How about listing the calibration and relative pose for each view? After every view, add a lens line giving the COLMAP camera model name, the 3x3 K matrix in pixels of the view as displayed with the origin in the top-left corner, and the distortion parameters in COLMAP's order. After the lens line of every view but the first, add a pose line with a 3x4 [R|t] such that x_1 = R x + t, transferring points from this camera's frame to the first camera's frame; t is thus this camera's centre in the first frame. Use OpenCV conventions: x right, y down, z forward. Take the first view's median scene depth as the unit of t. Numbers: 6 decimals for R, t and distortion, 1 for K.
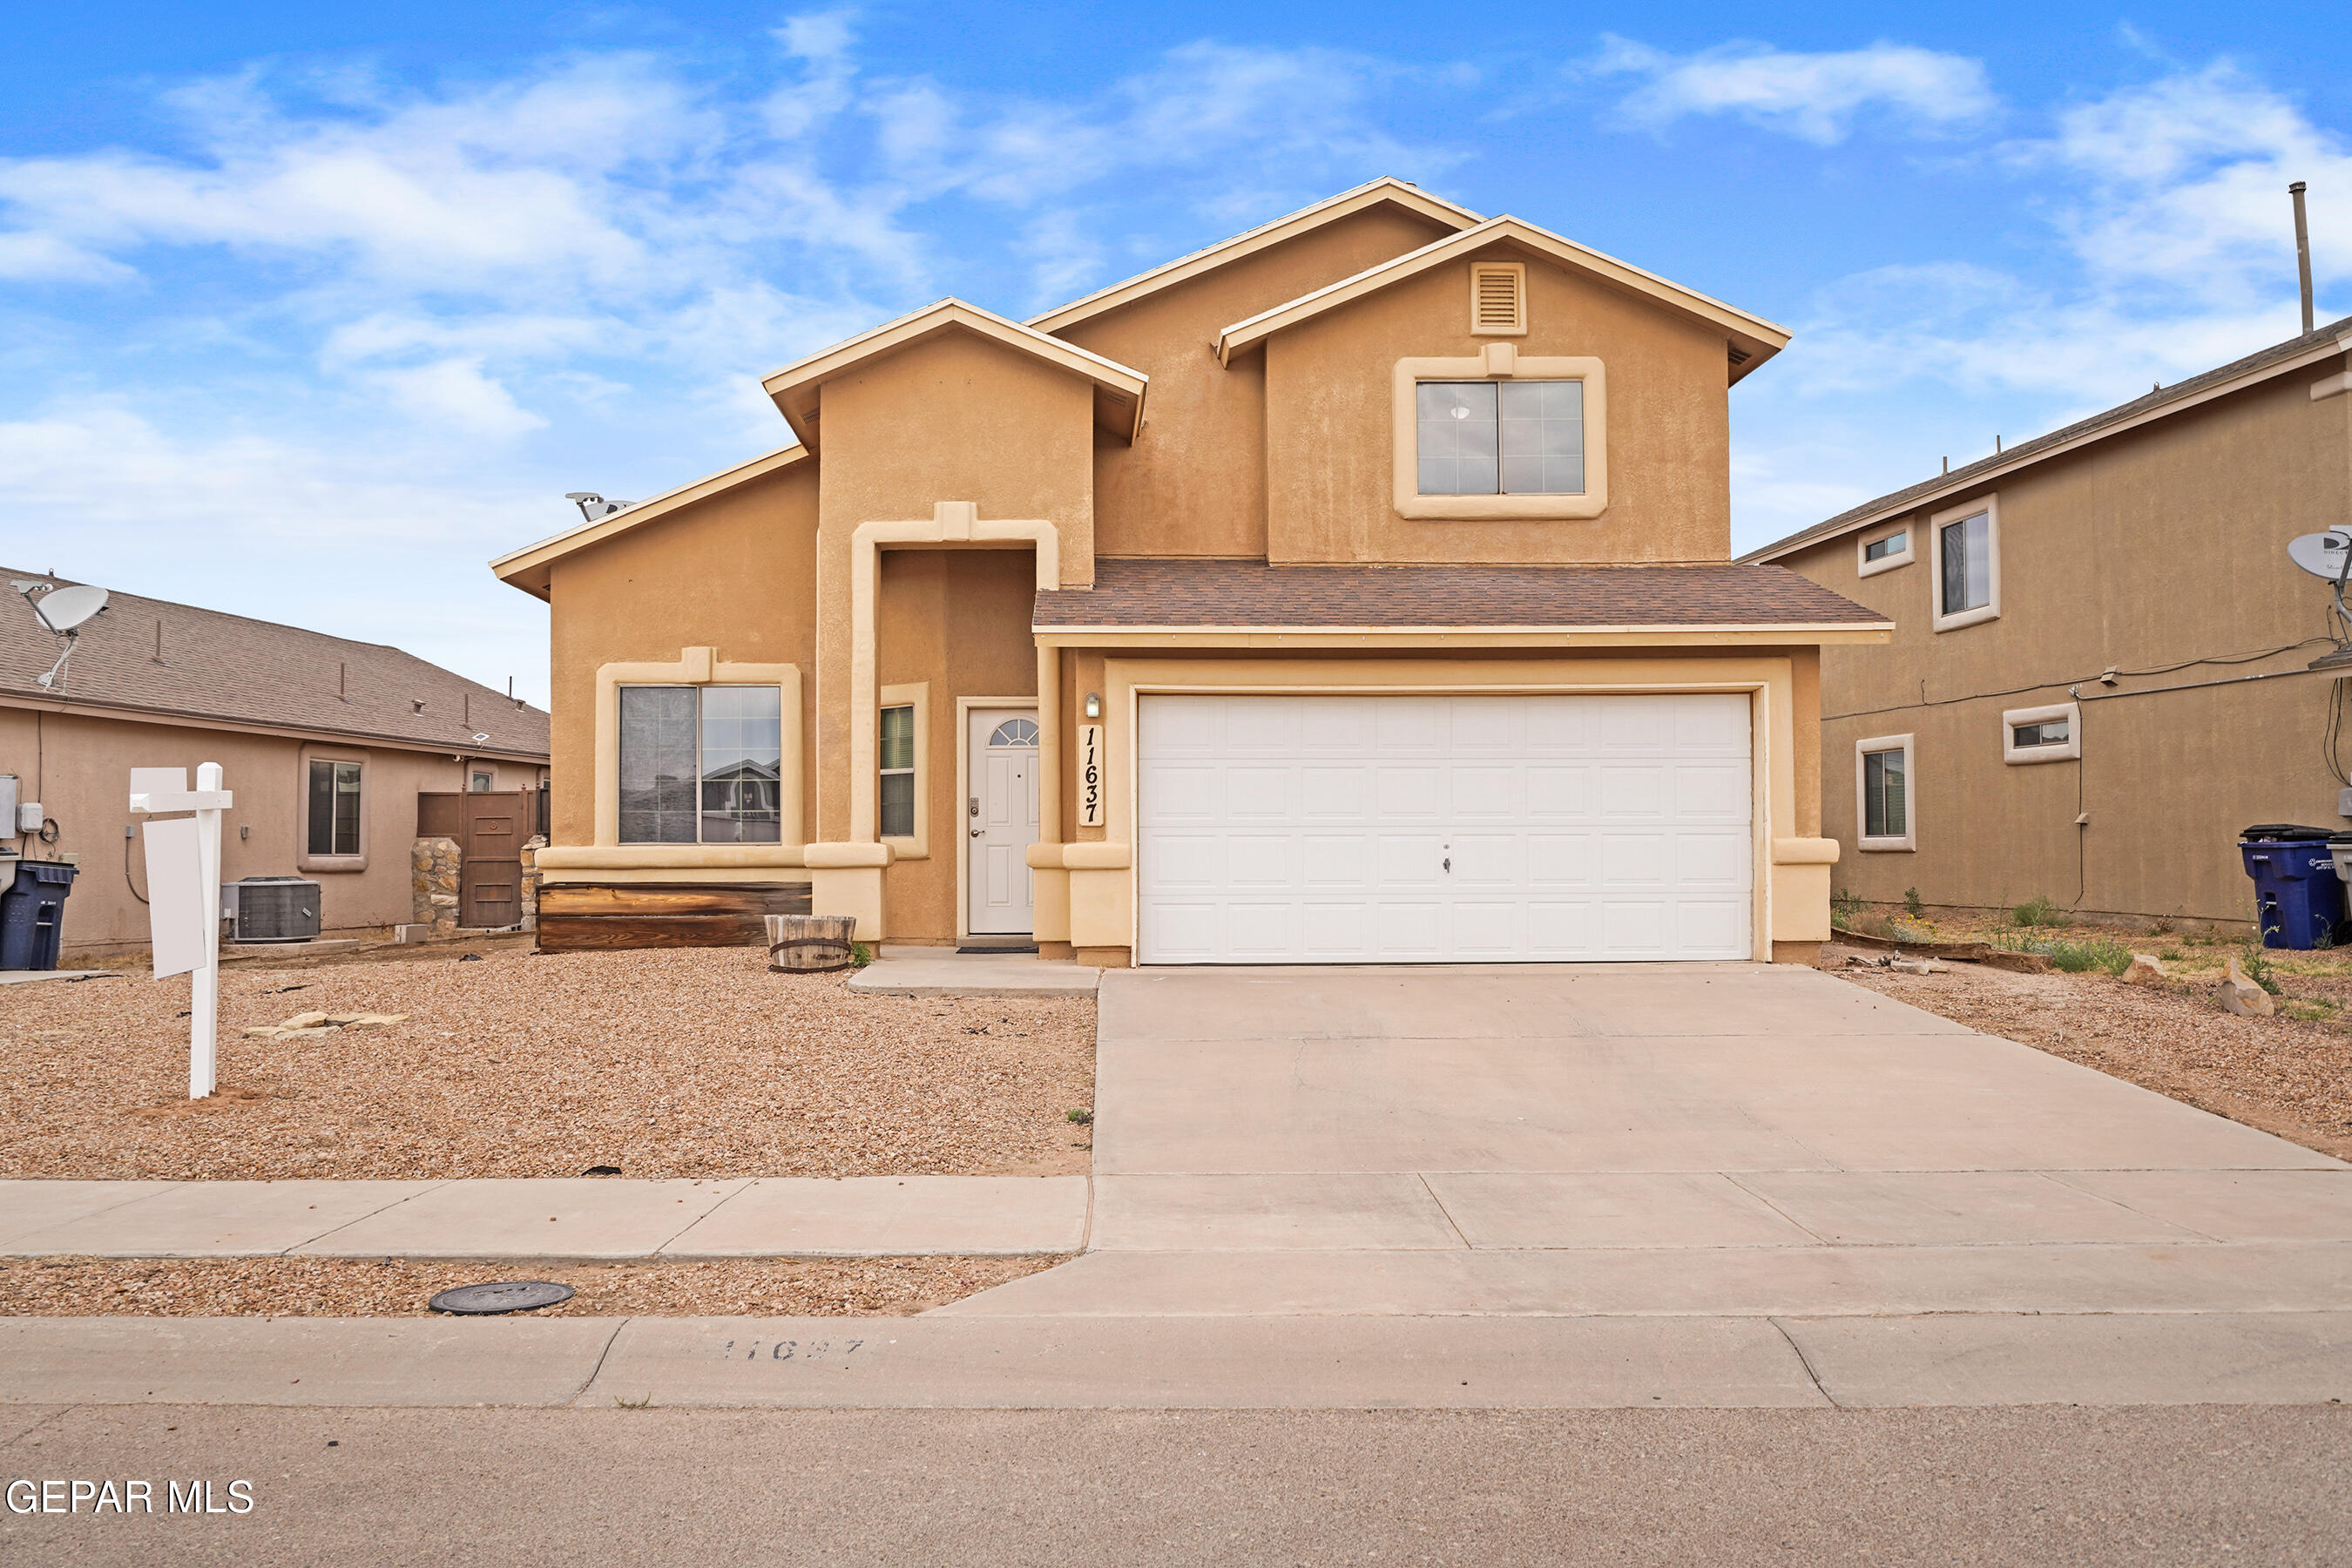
lens RADIAL K [[2080.7, 0, 1176.0], [0, 2080.7, 784.0], [0, 0, 1]] dist [-0.009403, 0.005213]
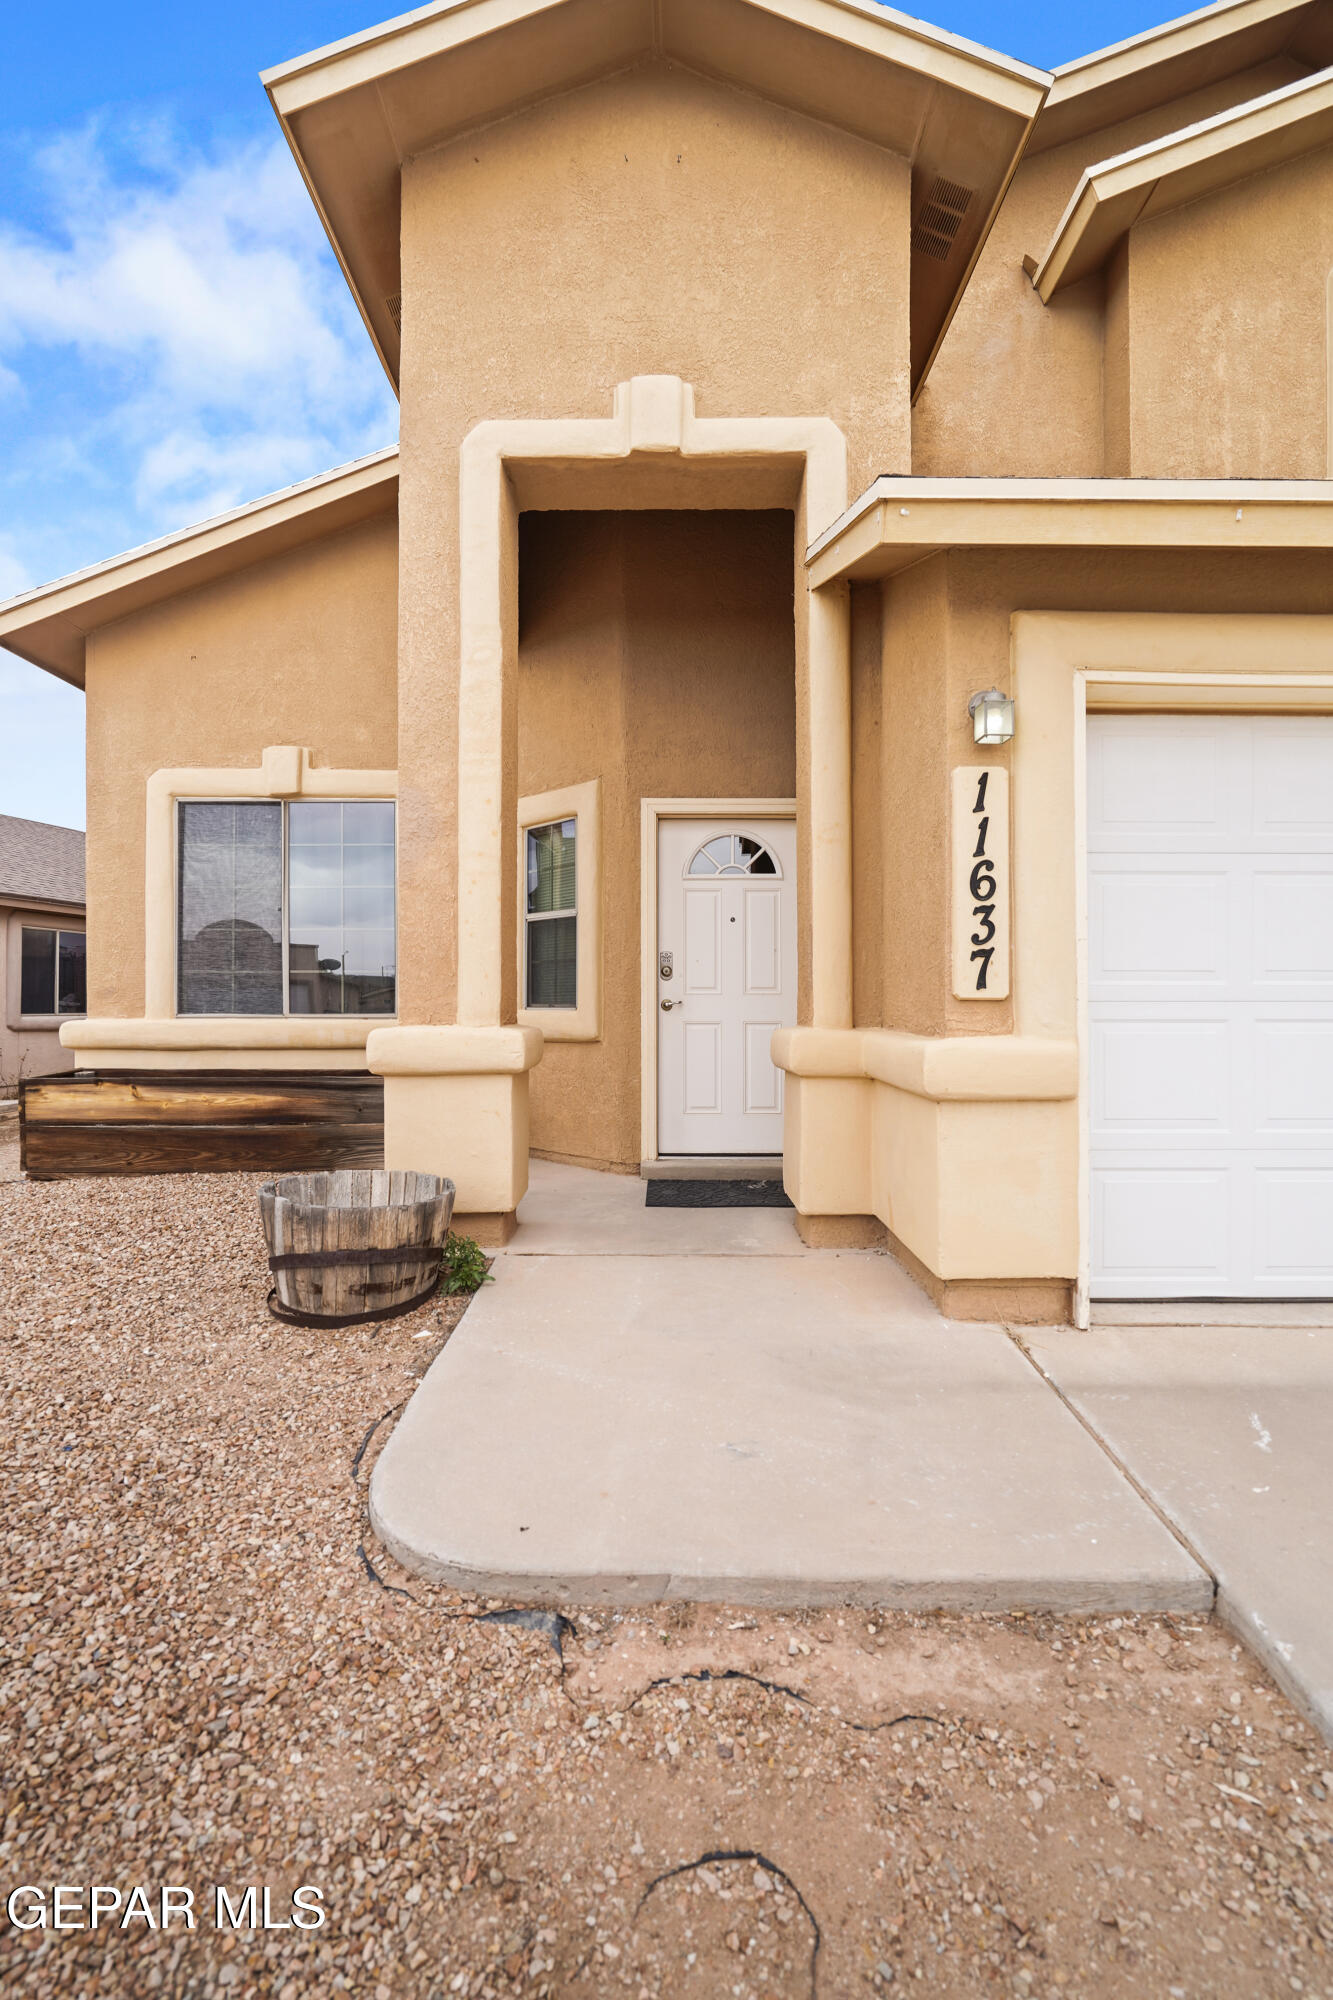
lens RADIAL K [[937.2, 0, 666.5], [0, 937.2, 1000.0], [0, 0, 1]] dist [-0.003840, 0.000964]
pose [[0.999481, 0.004183, -0.031936, -0.087741], [-0.003153, 0.999475, 0.032242, 0.012570], [0.032054, -0.032124, 0.998970, 0.702816]]
